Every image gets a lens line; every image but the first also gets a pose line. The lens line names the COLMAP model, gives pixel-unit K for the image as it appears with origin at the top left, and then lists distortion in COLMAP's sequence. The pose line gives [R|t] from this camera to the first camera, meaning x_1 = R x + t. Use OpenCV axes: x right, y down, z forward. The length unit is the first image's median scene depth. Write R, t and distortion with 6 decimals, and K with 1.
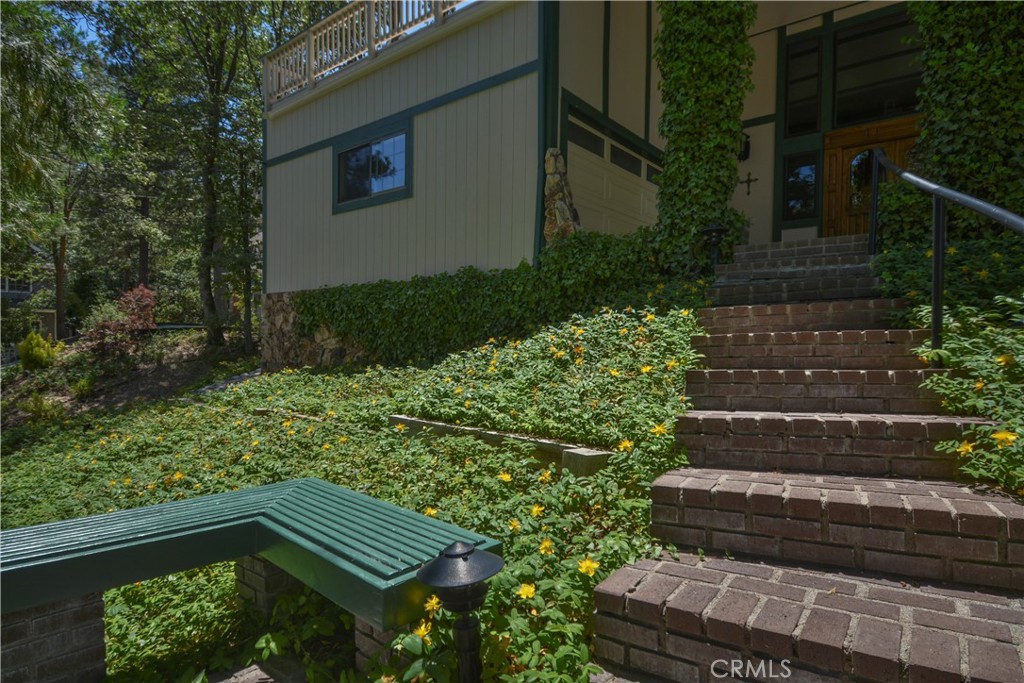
lens RADIAL K [[597.9, 0, 471.4], [0, 597.9, 339.3], [0, 0, 1]] dist [0.013755, -0.018868]
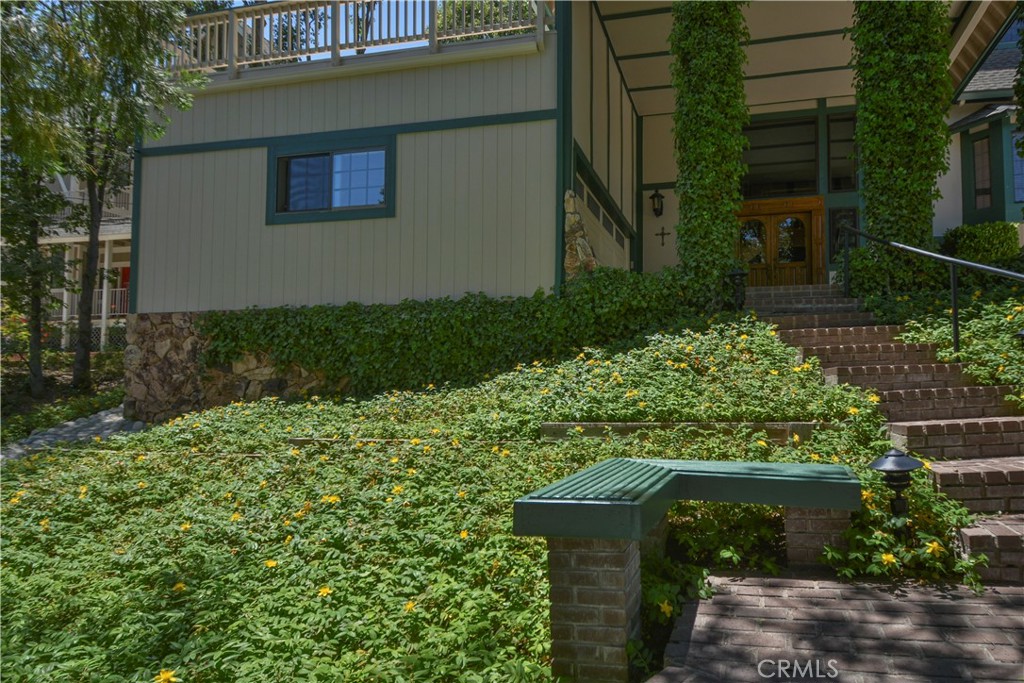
lens RADIAL K [[697.7, 0, 519.1], [0, 697.7, 347.2], [0, 0, 1]] dist [0.003032, -0.000555]
pose [[0.882218, 0.018429, 0.470480, -0.522444], [0.010670, 0.998195, -0.059108, 0.043598], [-0.470720, 0.057166, 0.880429, -0.071288]]
